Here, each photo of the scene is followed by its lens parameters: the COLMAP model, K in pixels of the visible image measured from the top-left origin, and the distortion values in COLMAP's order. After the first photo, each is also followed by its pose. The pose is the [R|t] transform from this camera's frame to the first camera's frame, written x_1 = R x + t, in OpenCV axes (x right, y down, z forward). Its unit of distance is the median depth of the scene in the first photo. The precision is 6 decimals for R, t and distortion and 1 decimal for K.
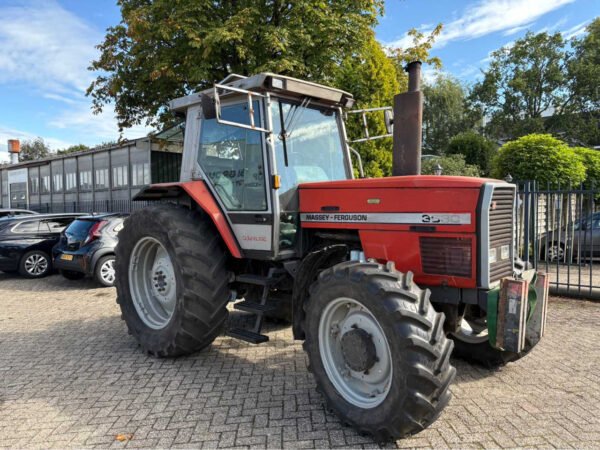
lens RADIAL K [[451.7, 0, 301.3], [0, 451.7, 223.4], [0, 0, 1]] dist [0.064376, -0.071182]
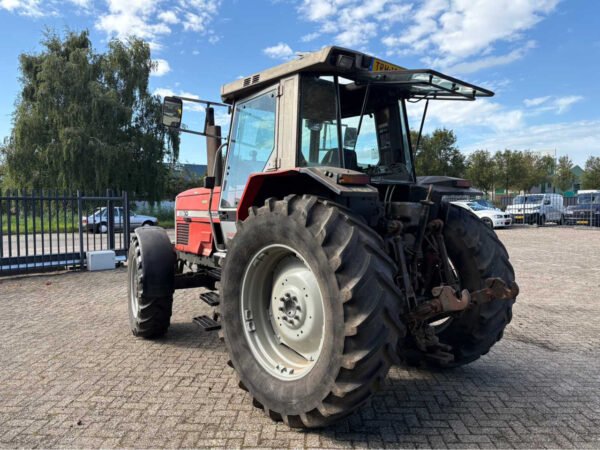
lens RADIAL K [[451.7, 0, 301.3], [0, 451.7, 223.4], [0, 0, 1]] dist [0.064376, -0.071182]
pose [[-0.995426, 0.018517, 0.093719, -0.148775], [0.026471, 0.996084, 0.084354, -0.091658], [-0.091790, 0.086449, -0.992019, 2.188248]]
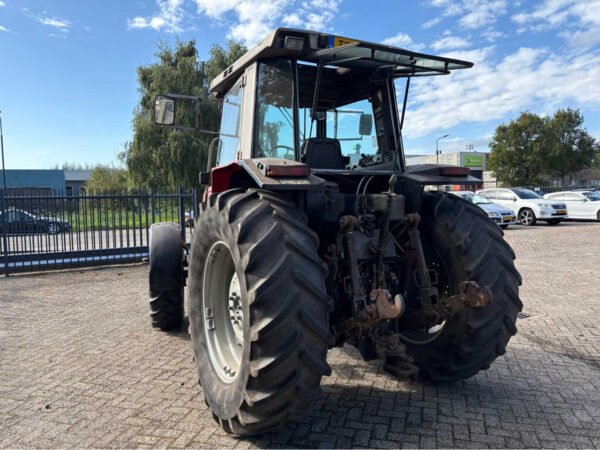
lens RADIAL K [[451.7, 0, 301.3], [0, 451.7, 223.4], [0, 0, 1]] dist [0.064376, -0.071182]
pose [[-0.943425, 0.021607, 0.330880, -0.403133], [0.053566, 0.994699, 0.087777, -0.079107], [-0.327229, 0.100535, -0.939582, 2.082878]]
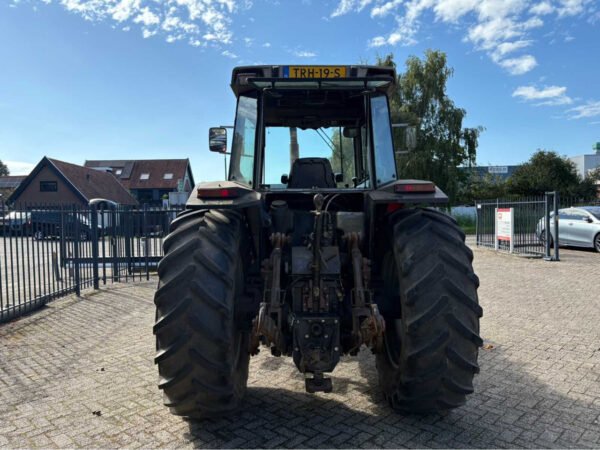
lens RADIAL K [[451.7, 0, 301.3], [0, 451.7, 223.4], [0, 0, 1]] dist [0.064376, -0.071182]
pose [[-0.689856, 0.015816, 0.723773, -0.818633], [0.064139, 0.997165, 0.039344, -0.068045], [-0.721099, 0.073564, -0.688915, 1.886096]]
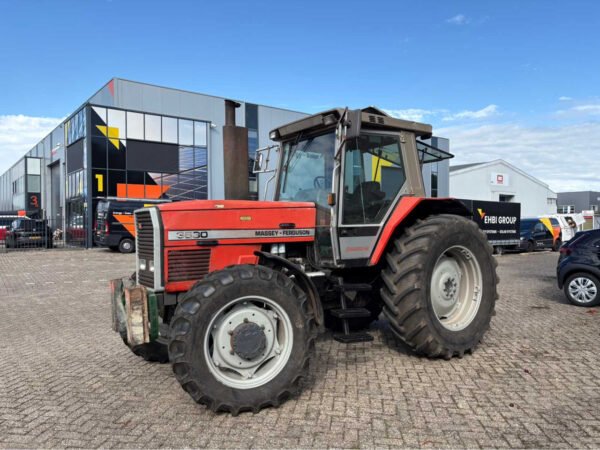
lens RADIAL K [[451.7, 0, 301.3], [0, 451.7, 223.4], [0, 0, 1]] dist [0.064376, -0.071182]
pose [[-0.180526, 0.018334, -0.983399, 1.214720], [-0.029786, 0.999266, 0.024097, -0.069789], [0.983119, 0.033642, -0.179847, 1.257786]]
